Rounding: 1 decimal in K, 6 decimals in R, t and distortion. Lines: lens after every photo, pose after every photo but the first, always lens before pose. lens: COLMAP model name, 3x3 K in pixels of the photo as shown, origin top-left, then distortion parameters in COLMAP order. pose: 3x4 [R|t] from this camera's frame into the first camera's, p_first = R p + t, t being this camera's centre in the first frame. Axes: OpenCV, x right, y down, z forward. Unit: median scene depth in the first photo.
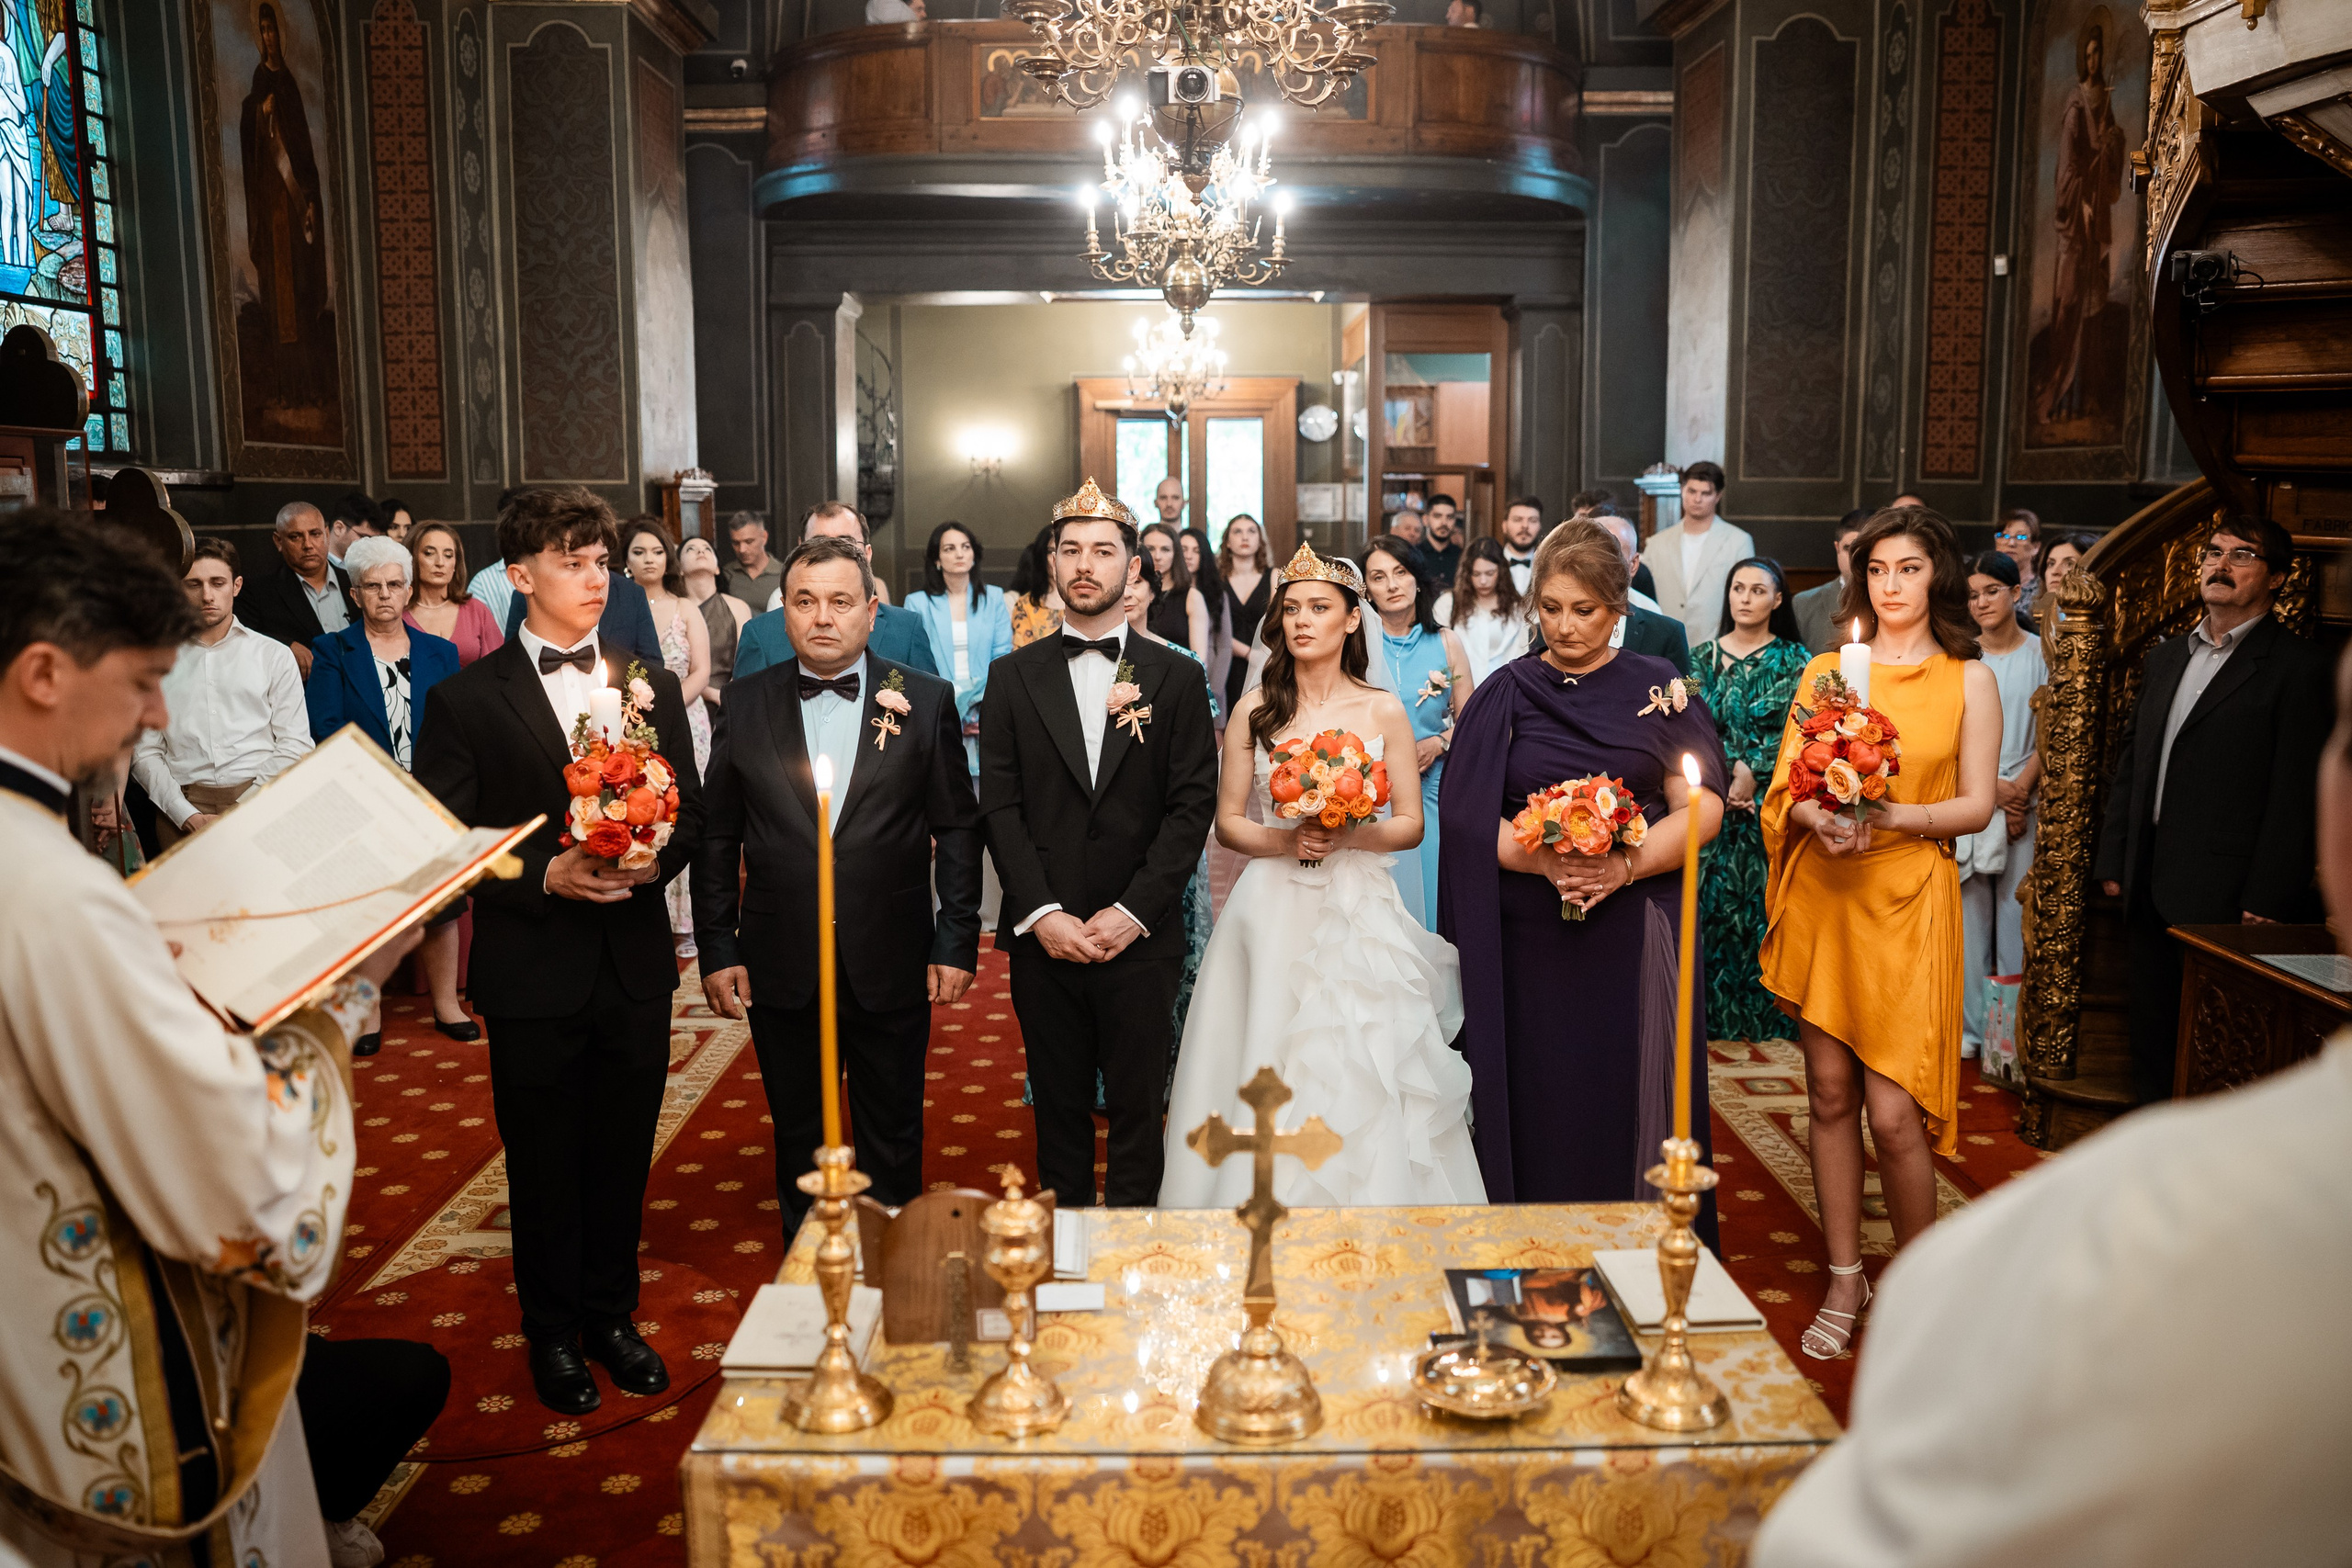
lens RADIAL K [[1943.5, 0, 1167.4], [0, 1943.5, 795.0], [0, 0, 1]] dist [-0.095977, 0.099266]
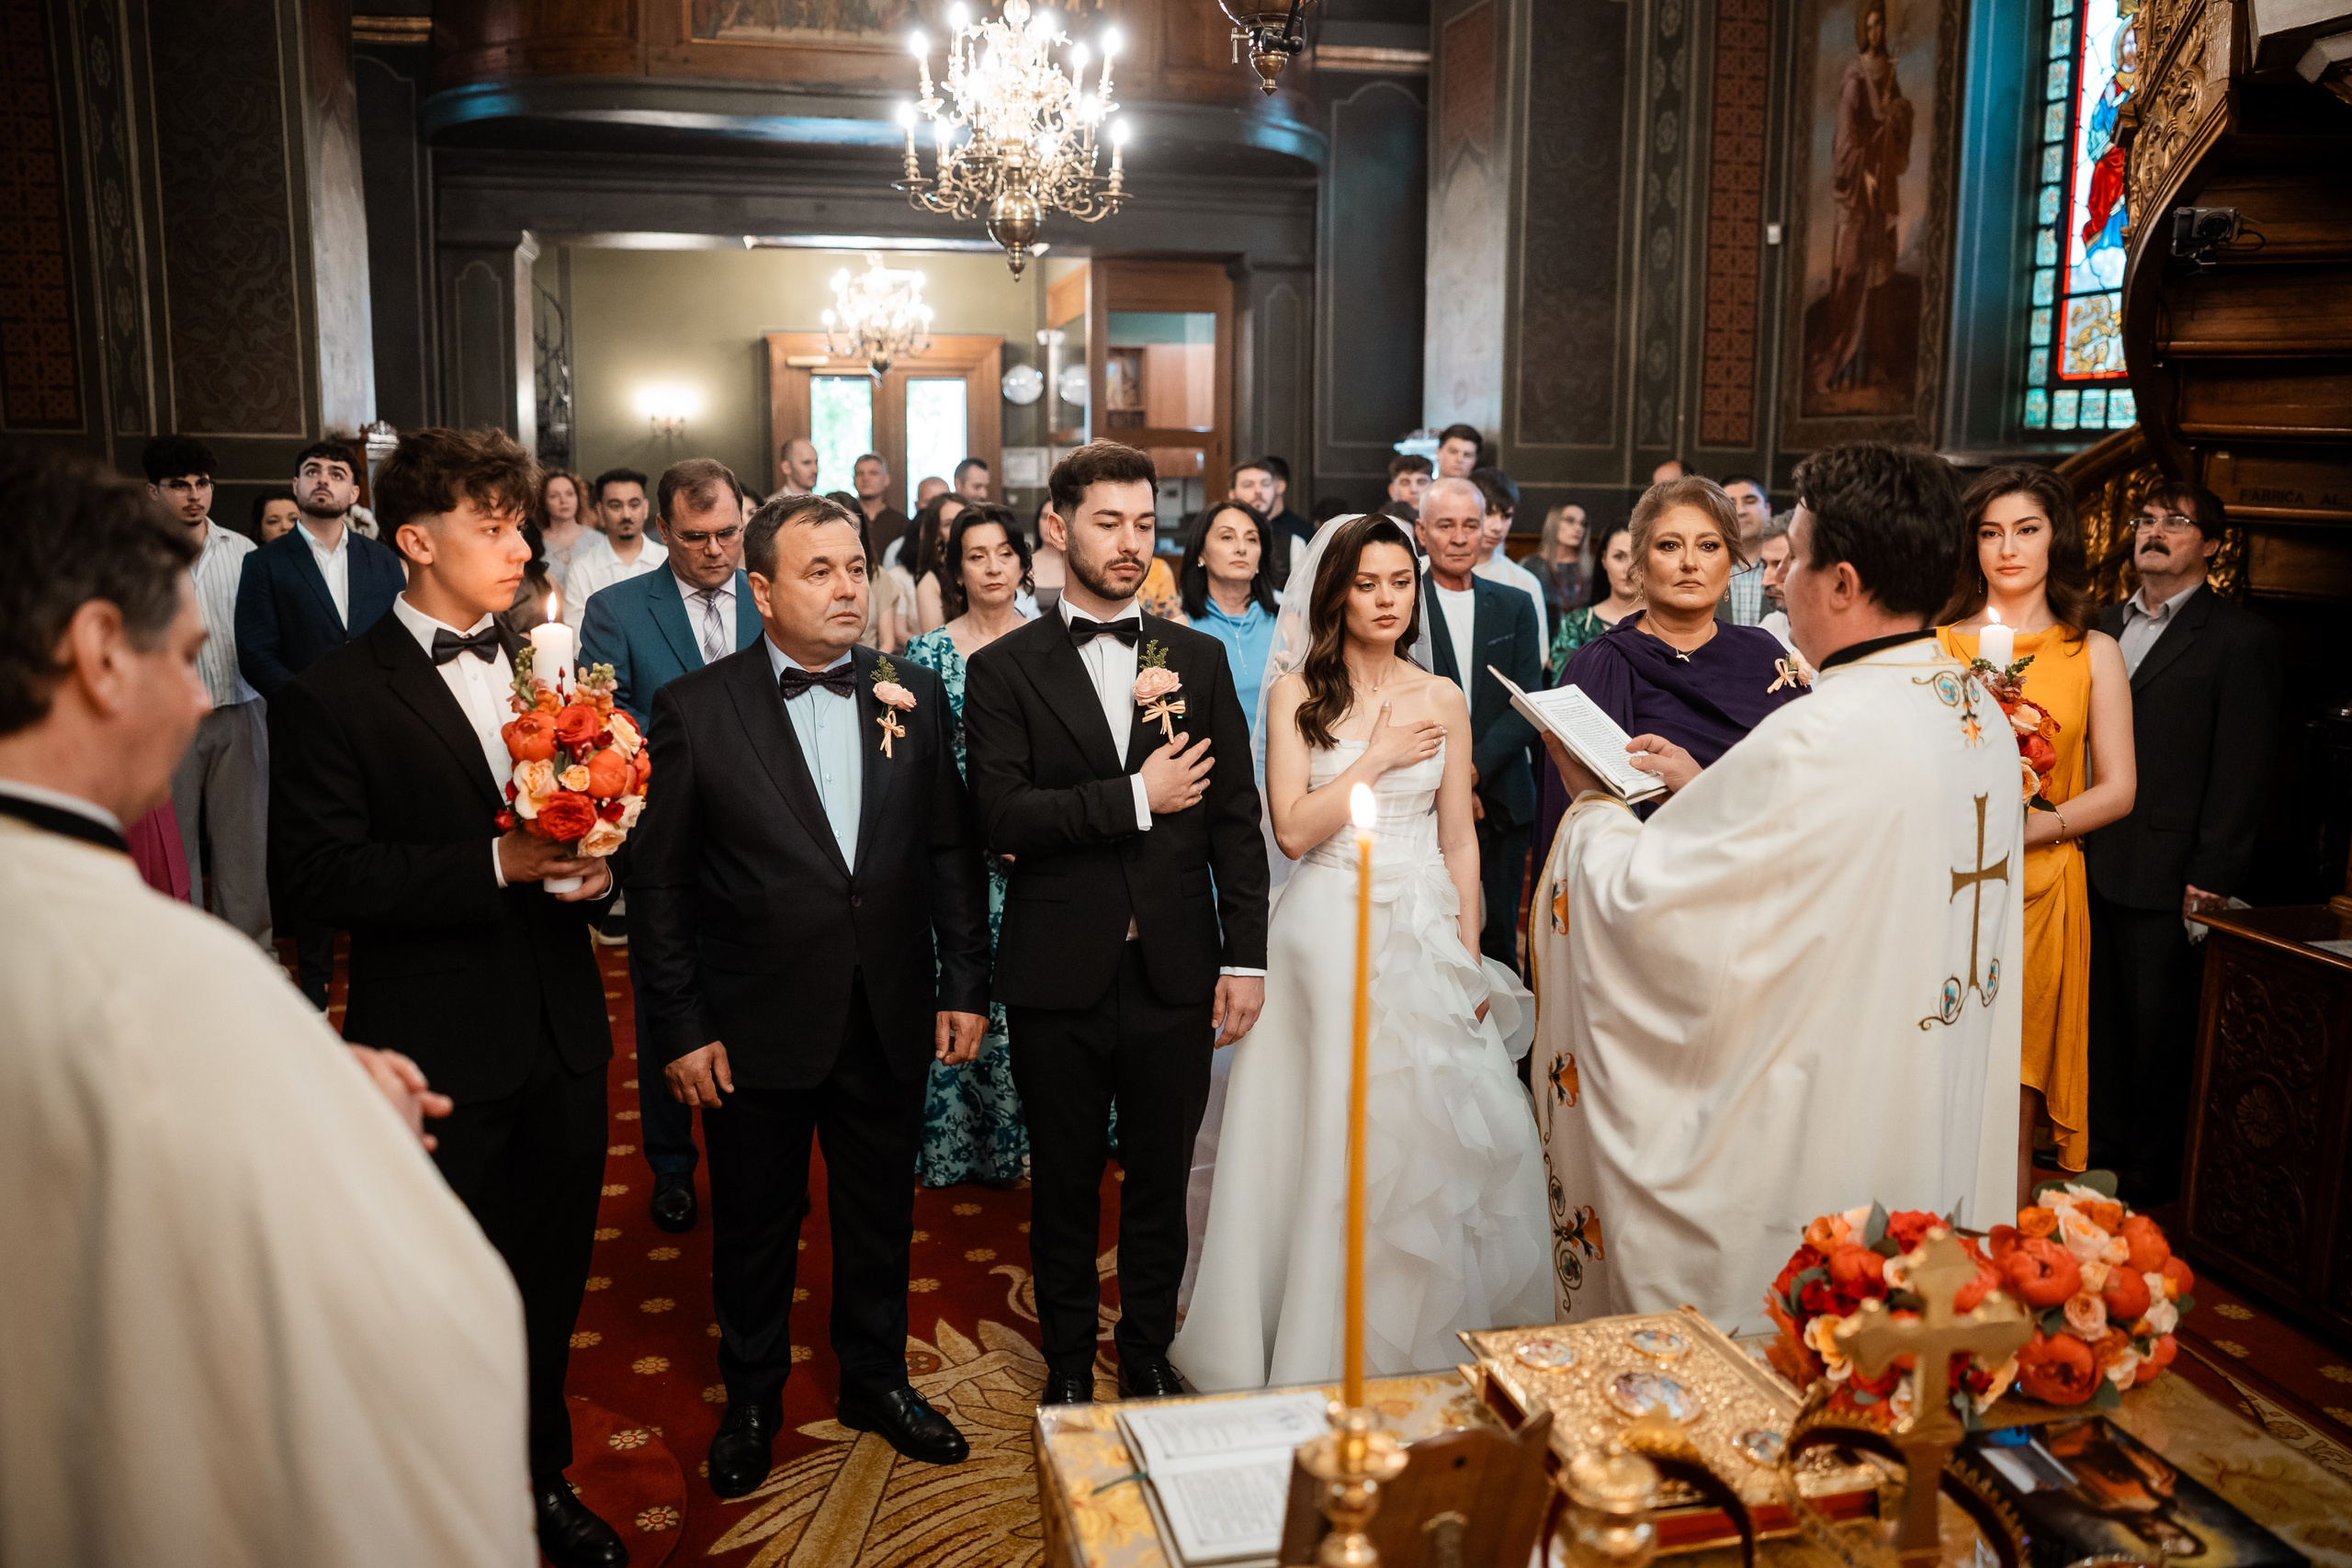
lens RADIAL K [[1943.5, 0, 1175.8], [0, 1943.5, 792.8], [0, 0, 1]] dist [-0.095977, 0.099266]
pose [[0.978718, -0.022962, 0.203919, -0.079625], [0.020022, 0.999664, 0.016467, -0.007864], [-0.204229, -0.012034, 0.978849, 0.077189]]
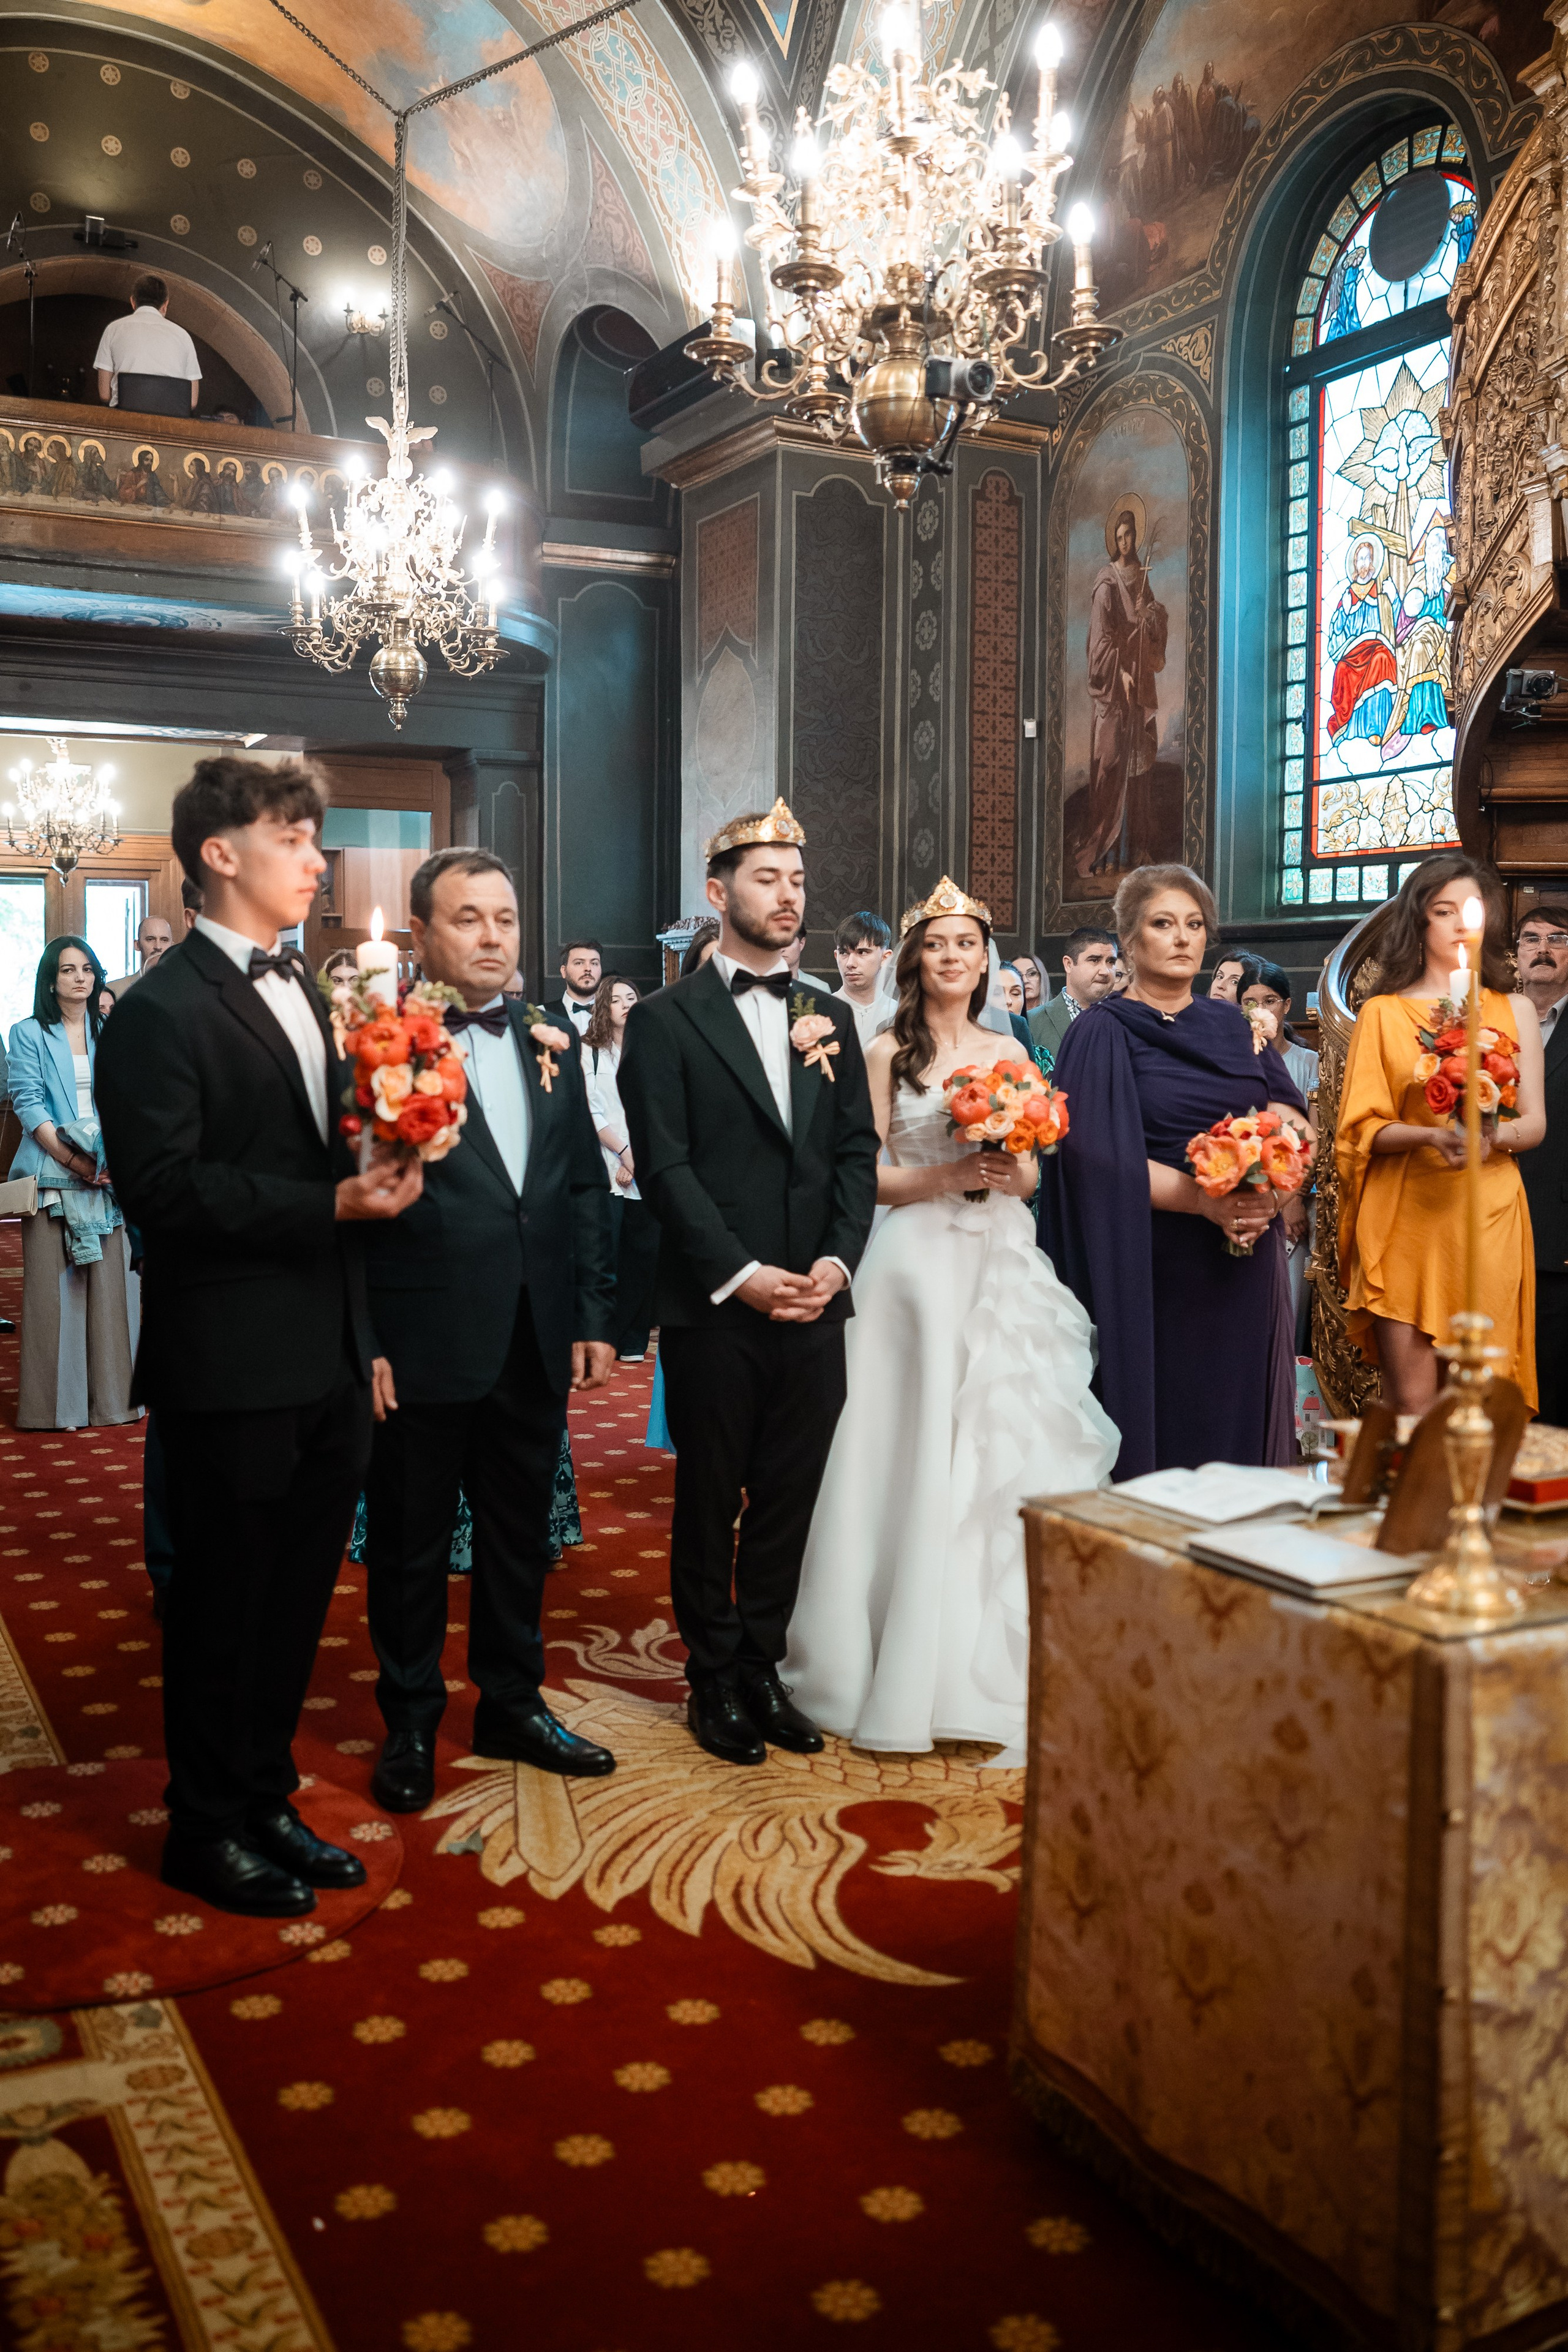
lens RADIAL K [[2121.7, 0, 737.8], [0, 2121.7, 1198.1], [0, 0, 1]] dist [-0.074446, -0.005048]
pose [[0.903541, -0.025203, 0.427759, -0.204854], [0.055698, 0.996707, -0.058924, 0.036891], [-0.424866, 0.077066, 0.901970, 0.045431]]
